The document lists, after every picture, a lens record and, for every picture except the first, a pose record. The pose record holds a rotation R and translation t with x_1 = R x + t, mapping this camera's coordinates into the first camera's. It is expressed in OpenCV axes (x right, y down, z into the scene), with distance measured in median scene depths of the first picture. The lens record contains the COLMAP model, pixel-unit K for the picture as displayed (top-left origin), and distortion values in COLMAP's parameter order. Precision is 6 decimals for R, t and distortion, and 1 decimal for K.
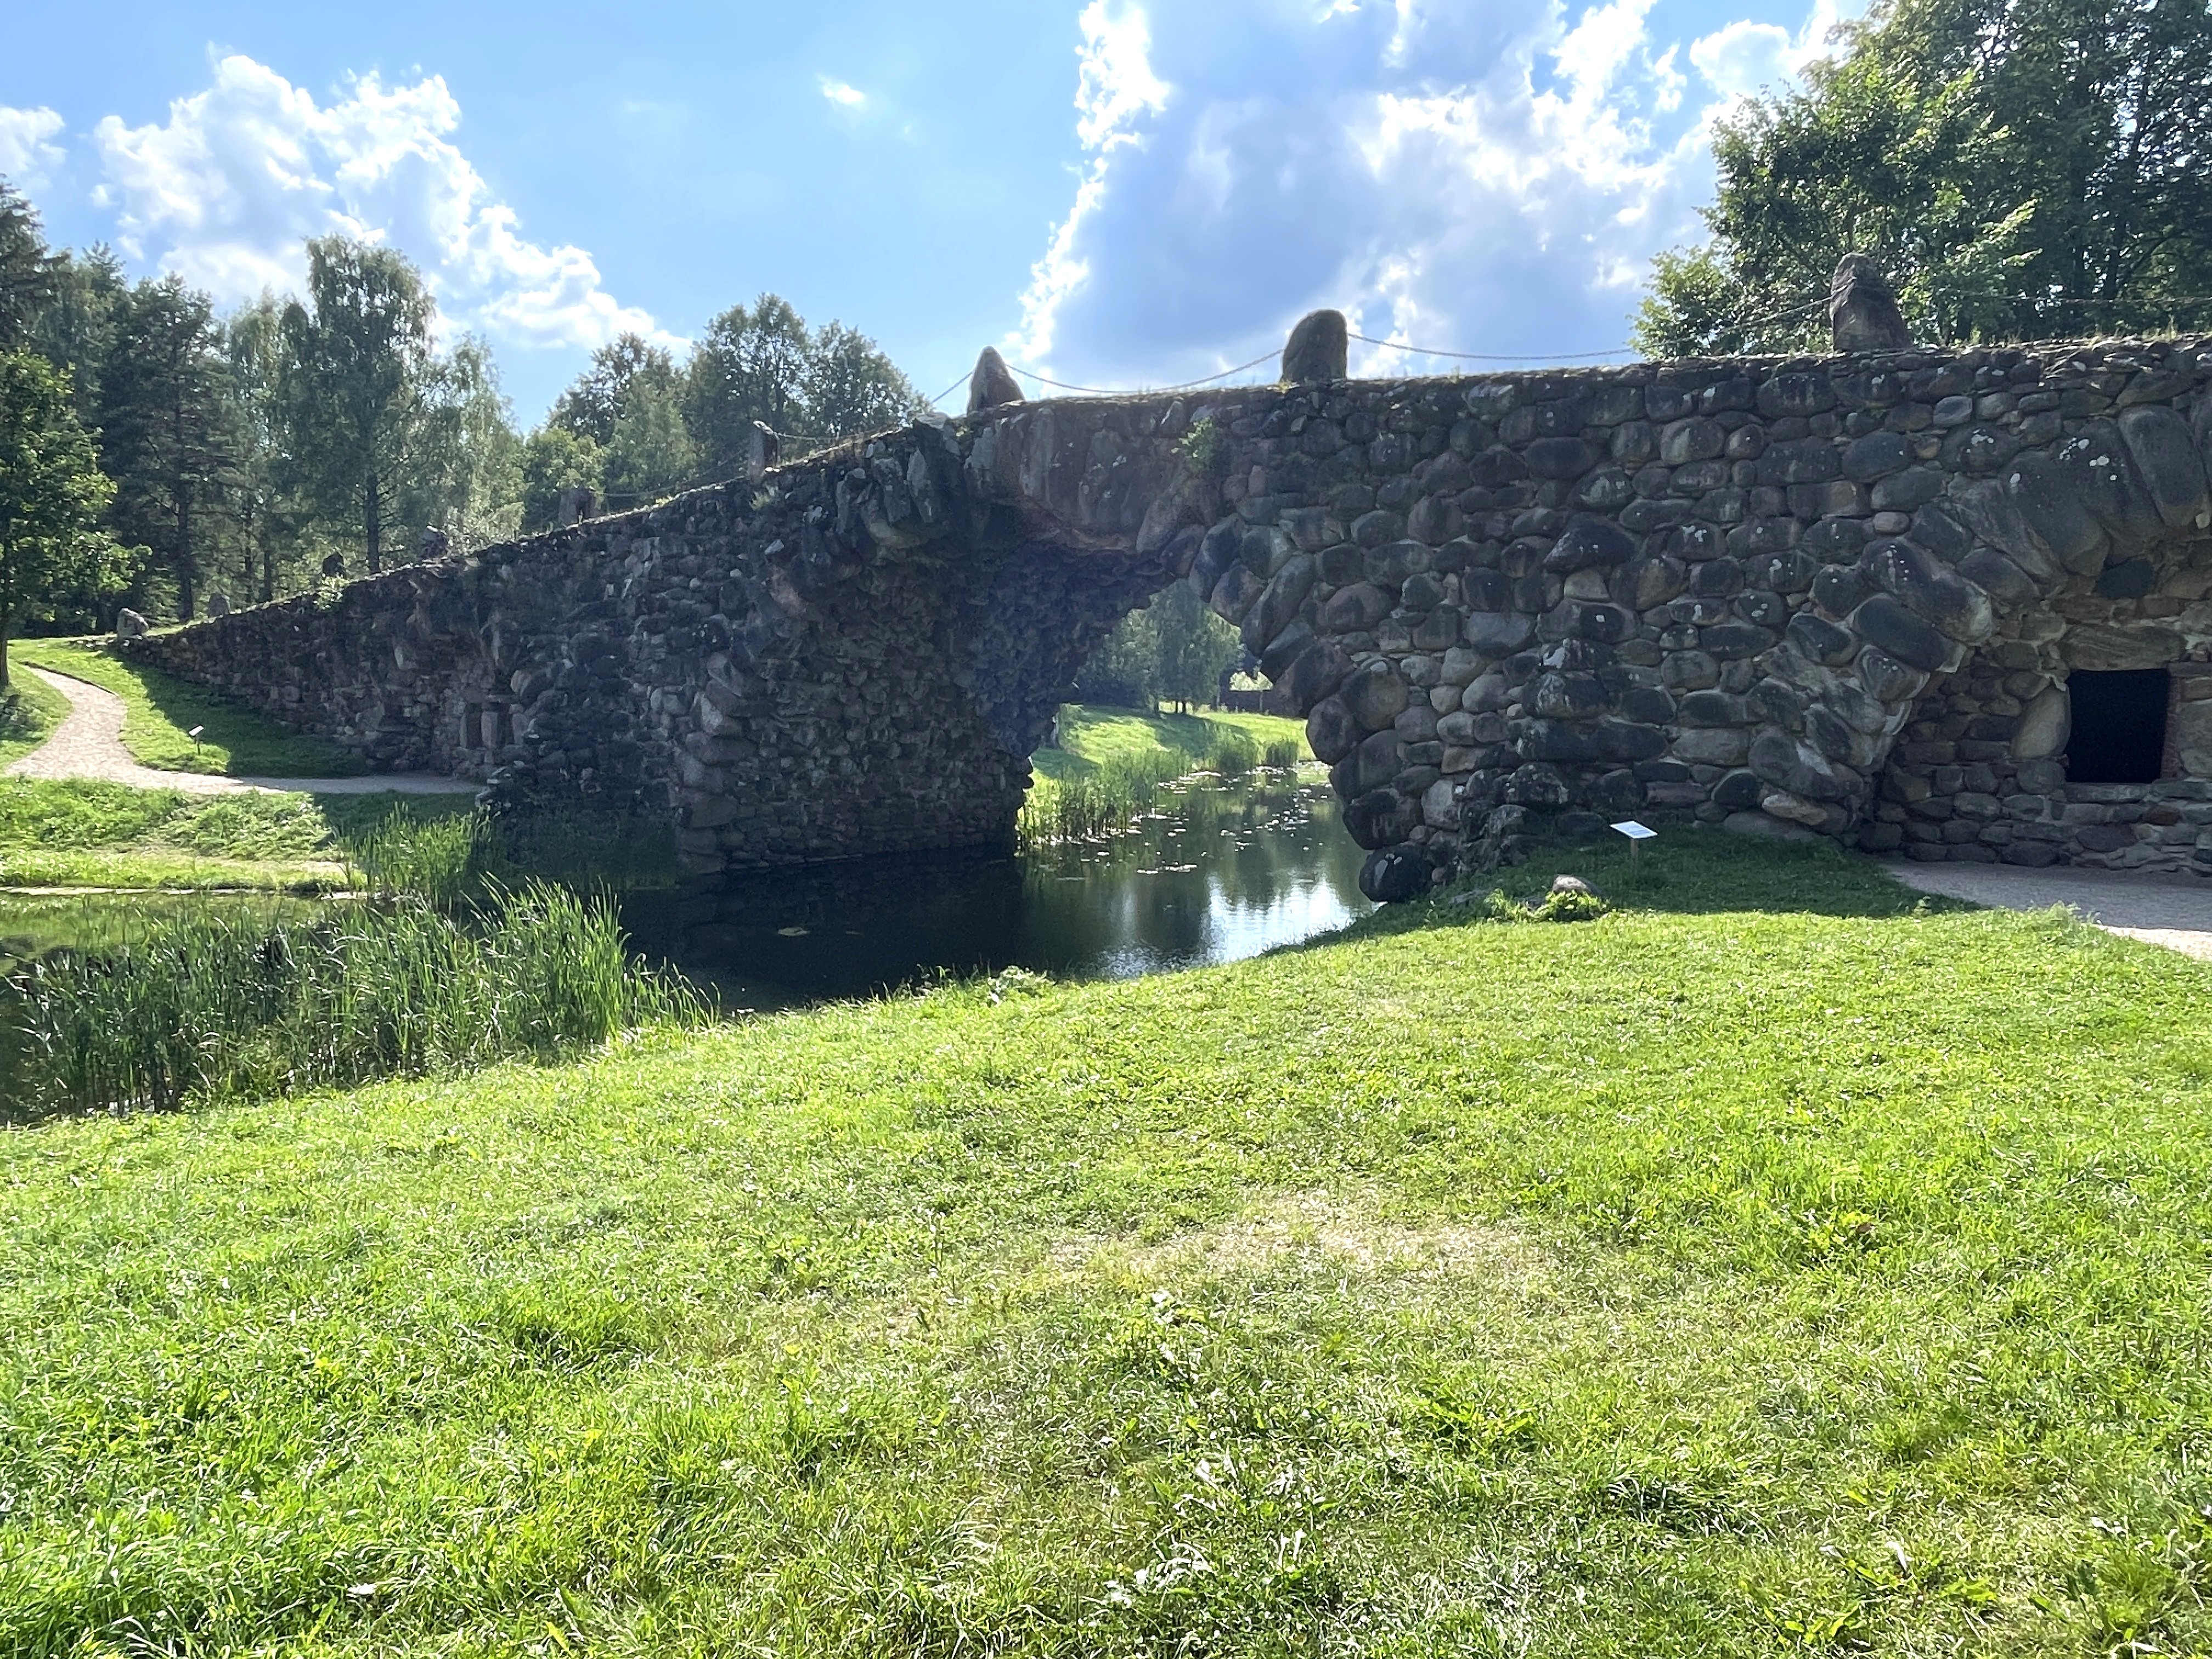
lens RADIAL K [[1428.0, 0, 1081.8], [0, 1428.0, 790.0], [0, 0, 1]] dist [-0.003366, -0.003979]
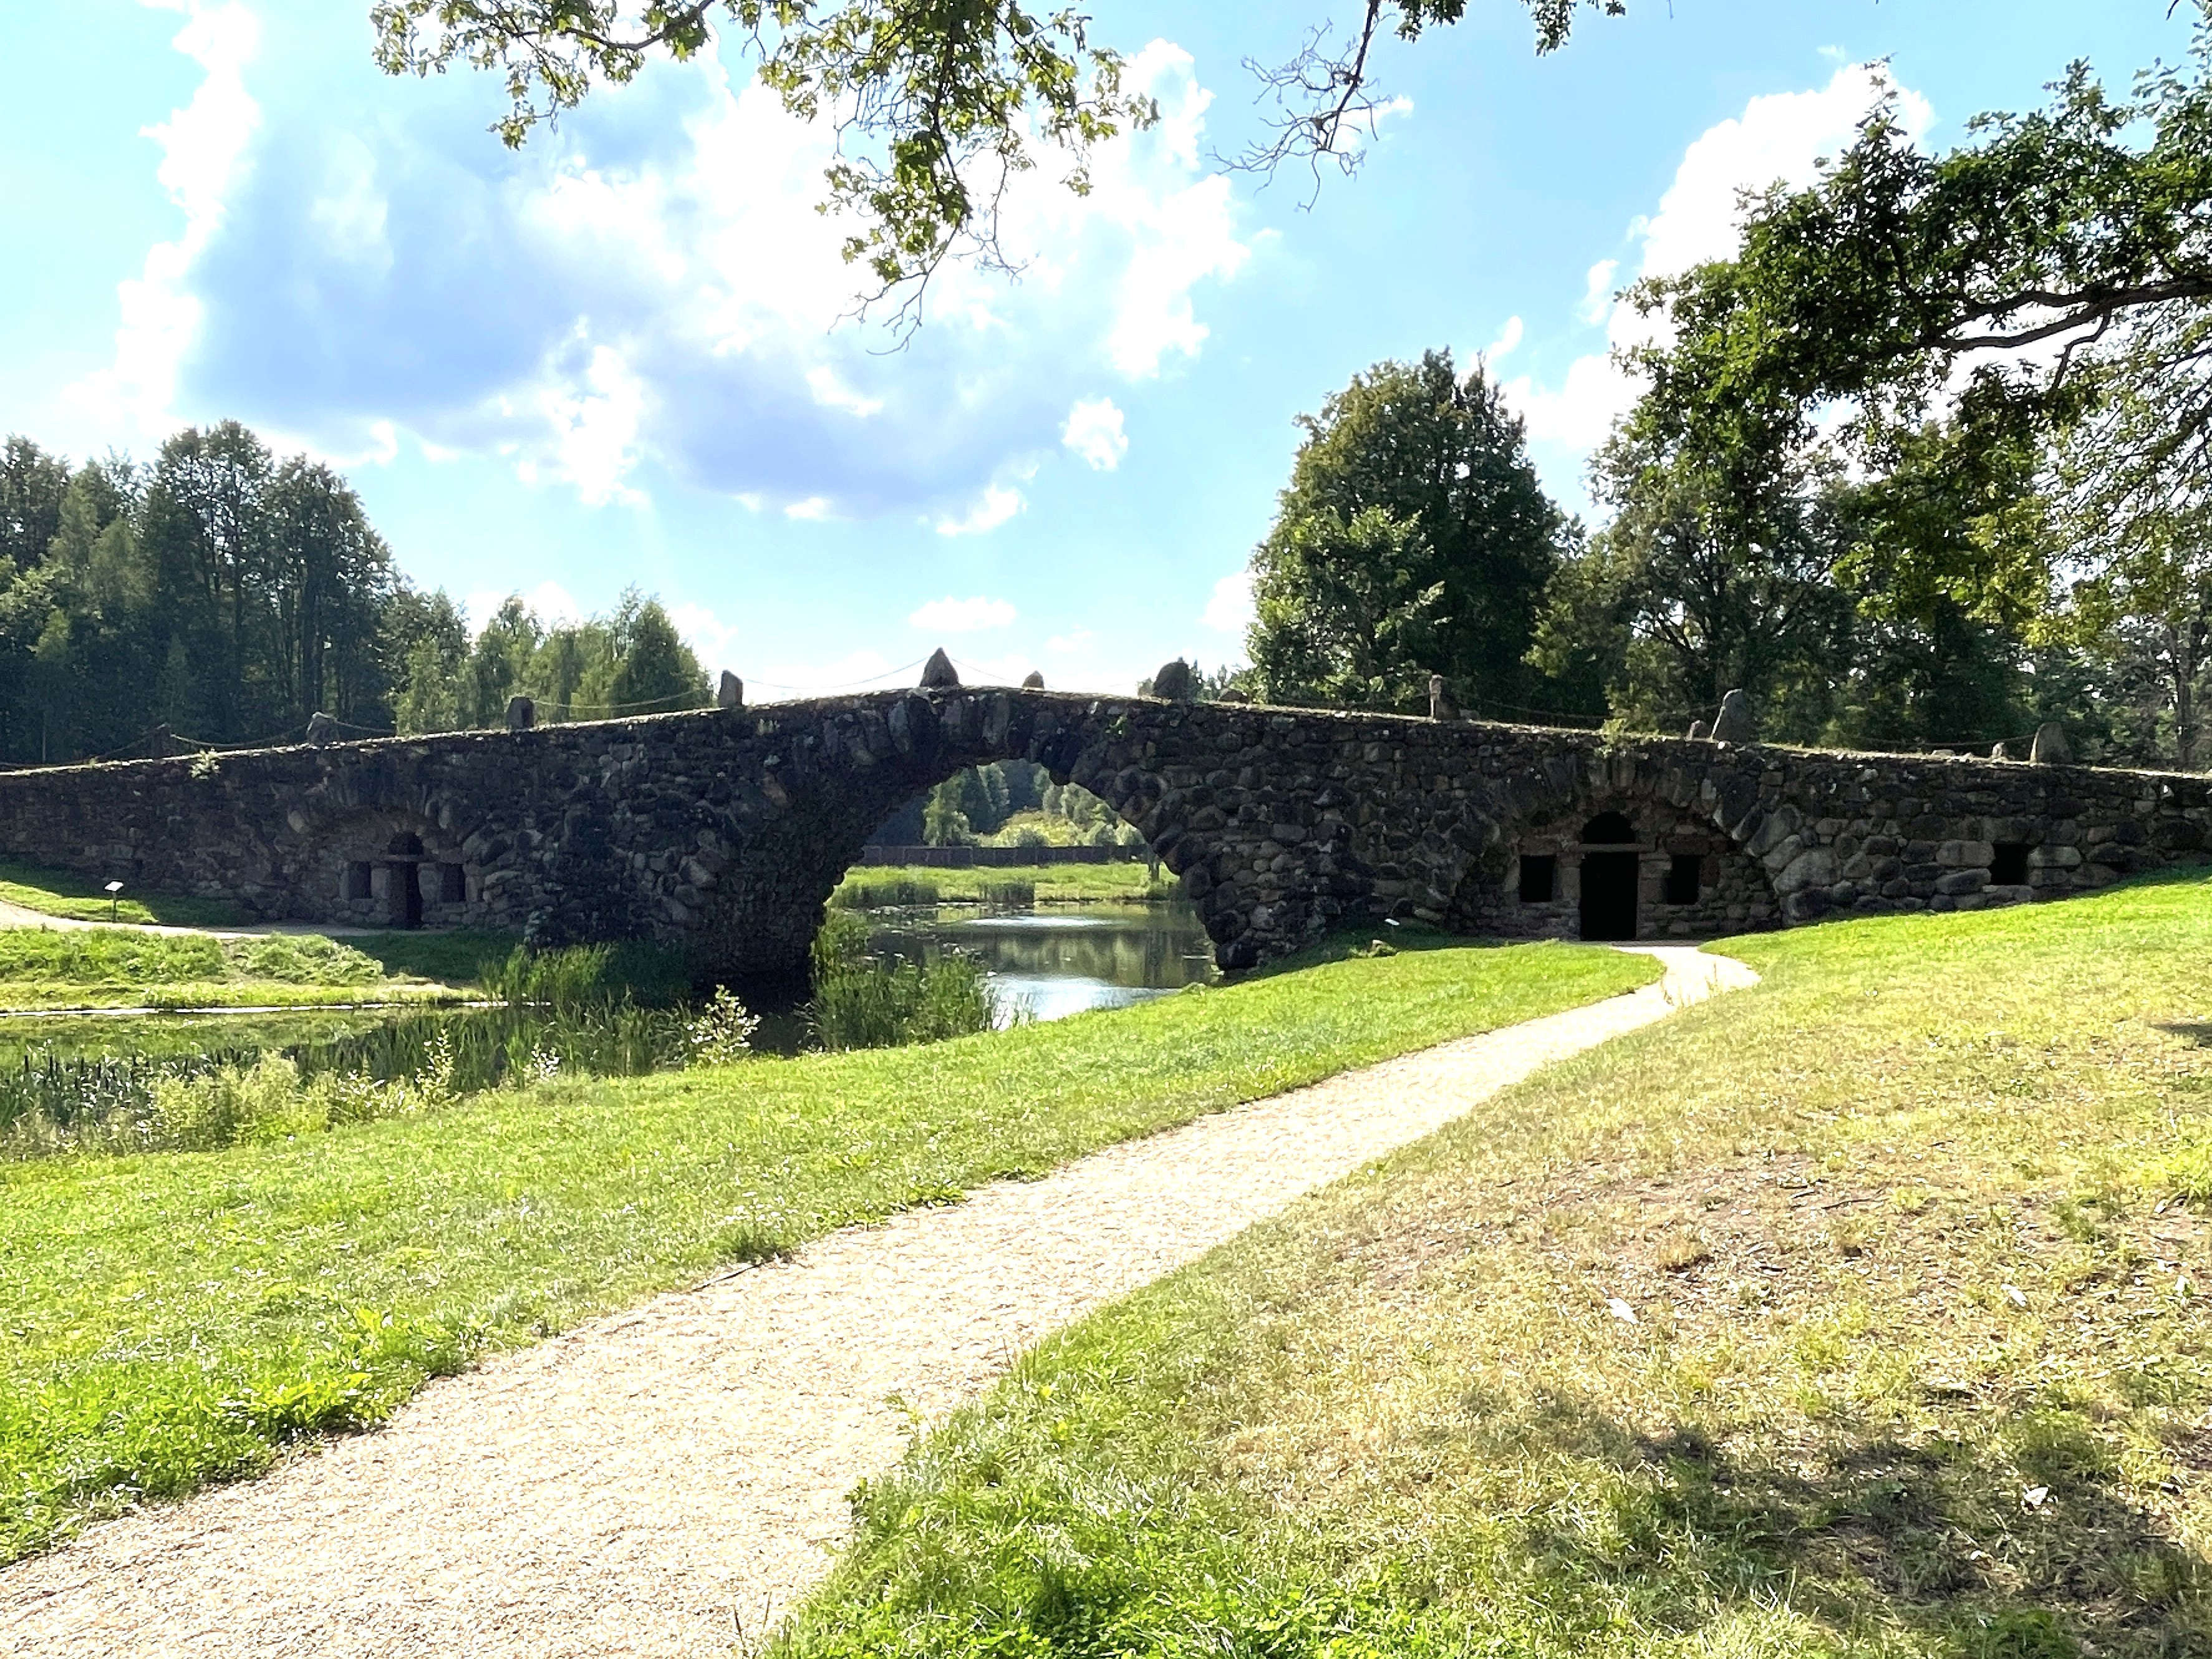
lens RADIAL K [[1428.1, 0, 1110.8], [0, 1428.1, 836.7], [0, 0, 1]] dist [-0.003366, -0.003979]
pose [[0.911938, 0.008198, 0.410246, -0.702089], [0.021450, 0.997481, -0.067614, 0.024871], [-0.409767, 0.070460, 0.909465, -0.690247]]
